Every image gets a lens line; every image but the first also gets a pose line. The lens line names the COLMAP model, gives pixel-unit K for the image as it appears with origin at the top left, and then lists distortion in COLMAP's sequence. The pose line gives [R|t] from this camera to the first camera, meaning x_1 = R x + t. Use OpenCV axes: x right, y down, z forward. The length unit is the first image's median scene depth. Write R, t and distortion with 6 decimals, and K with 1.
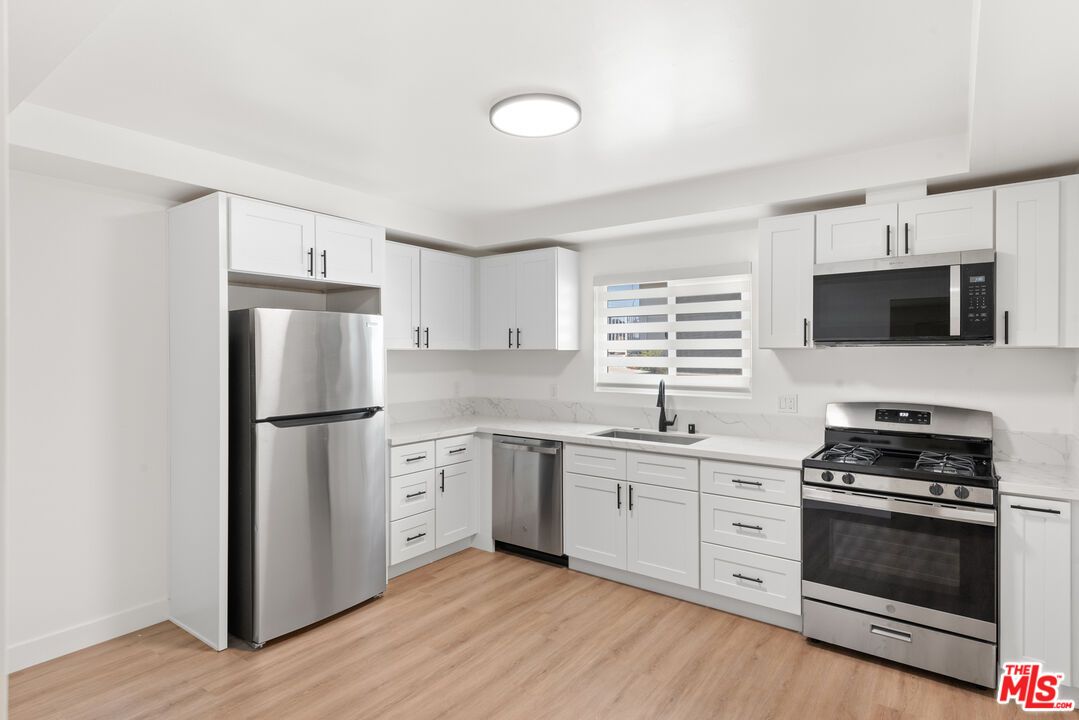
lens RADIAL K [[557.7, 0, 544.6], [0, 557.7, 357.3], [0, 0, 1]] dist [0.018972, -0.009209]
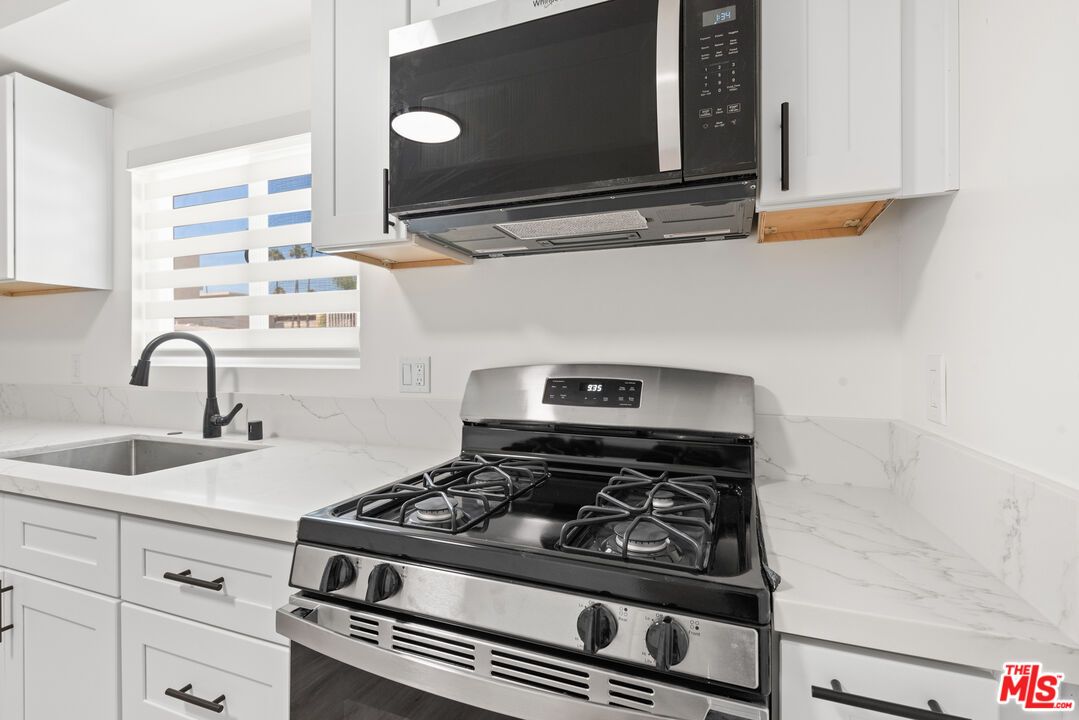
lens RADIAL K [[497.8, 0, 540.1], [0, 497.8, 351.2], [0, 0, 1]] dist [0.012588, -0.005182]
pose [[0.963877, 0.000065, 0.266346, 0.499329], [0.001986, 0.999970, -0.007432, 0.076473], [-0.266339, 0.007692, 0.963849, 0.628408]]
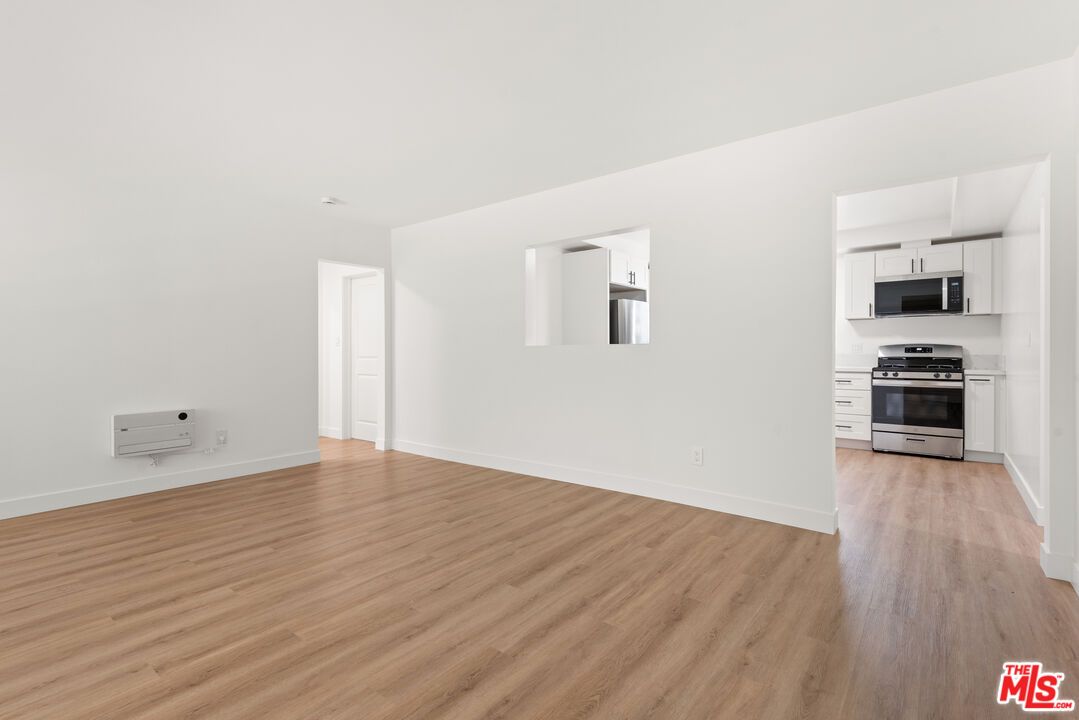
lens RADIAL K [[497.8, 0, 545.3], [0, 497.8, 355.0], [0, 0, 1]] dist [0.012588, -0.005182]
pose [[0.999421, -0.002716, -0.033912, -0.701708], [0.002852, 0.999988, 0.003973, 0.116043], [0.033901, -0.004068, 0.999417, -0.927225]]
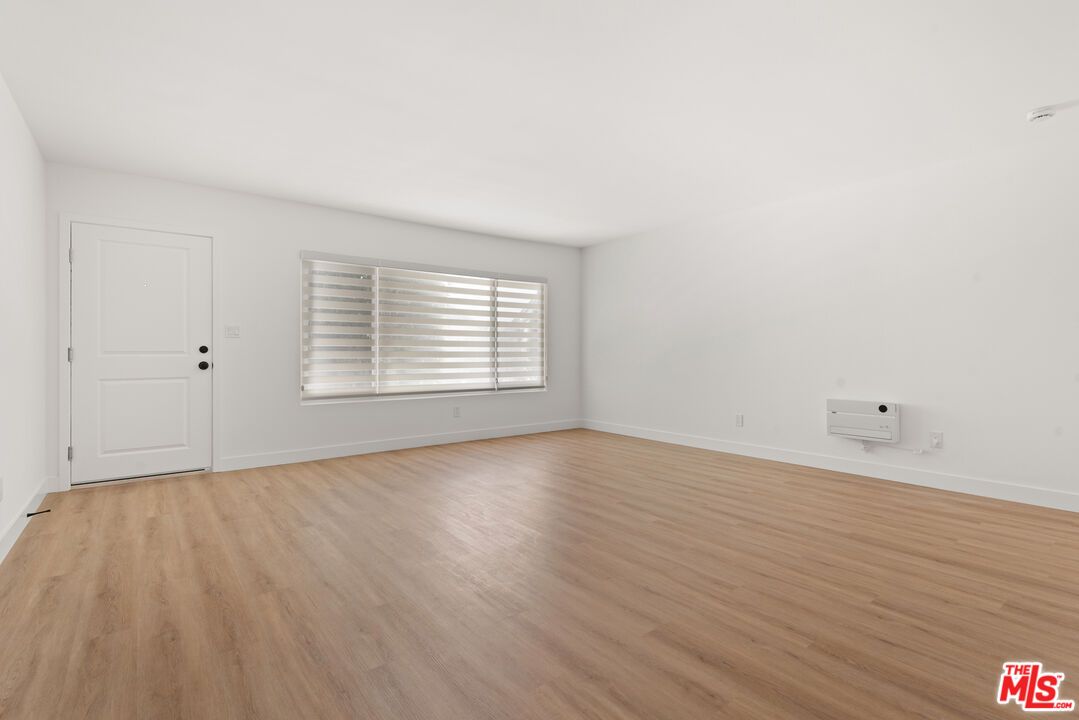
lens RADIAL K [[521.0, 0, 538.8], [0, 521.0, 350.3], [0, 0, 1]] dist [0.012636, -0.004193]
pose [[-0.285311, -0.003601, -0.958428, -0.112515], [-0.000450, 0.999993, -0.003623, 0.133432], [0.958435, -0.000603, -0.285311, -0.092277]]
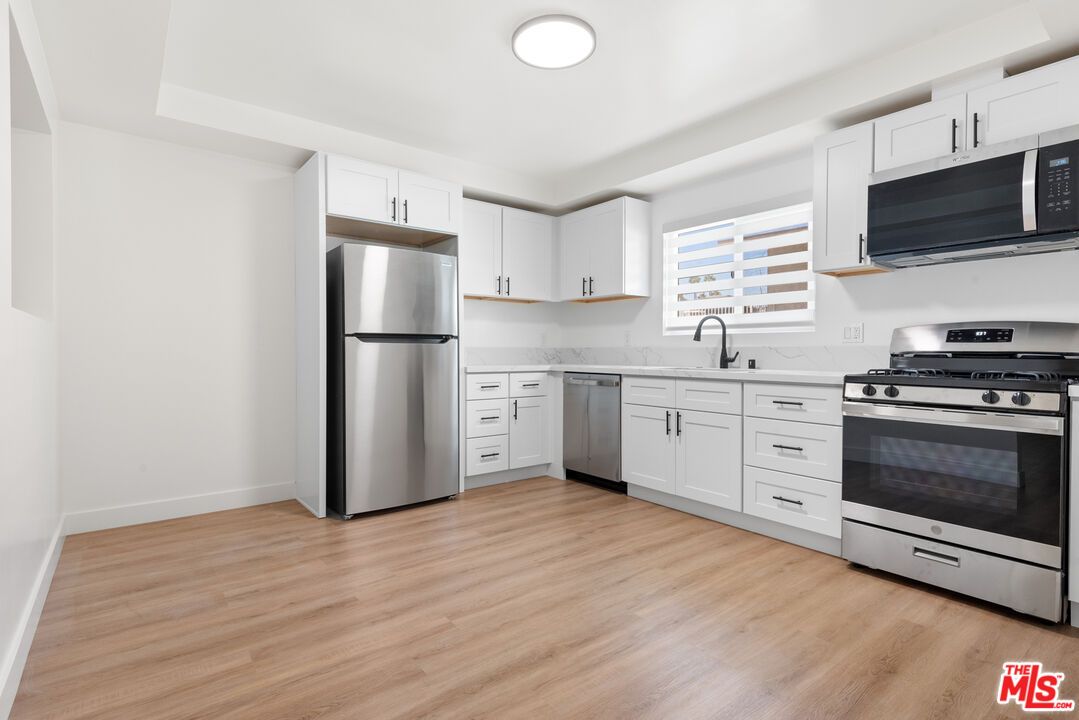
lens RADIAL K [[521.0, 0, 545.7], [0, 521.0, 357.4], [0, 0, 1]] dist [0.012636, -0.004193]
pose [[0.964994, 0.005096, -0.262223, 0.194342], [-0.002998, 0.999960, 0.008399, 0.139008], [0.262255, -0.007318, 0.964971, 0.008014]]
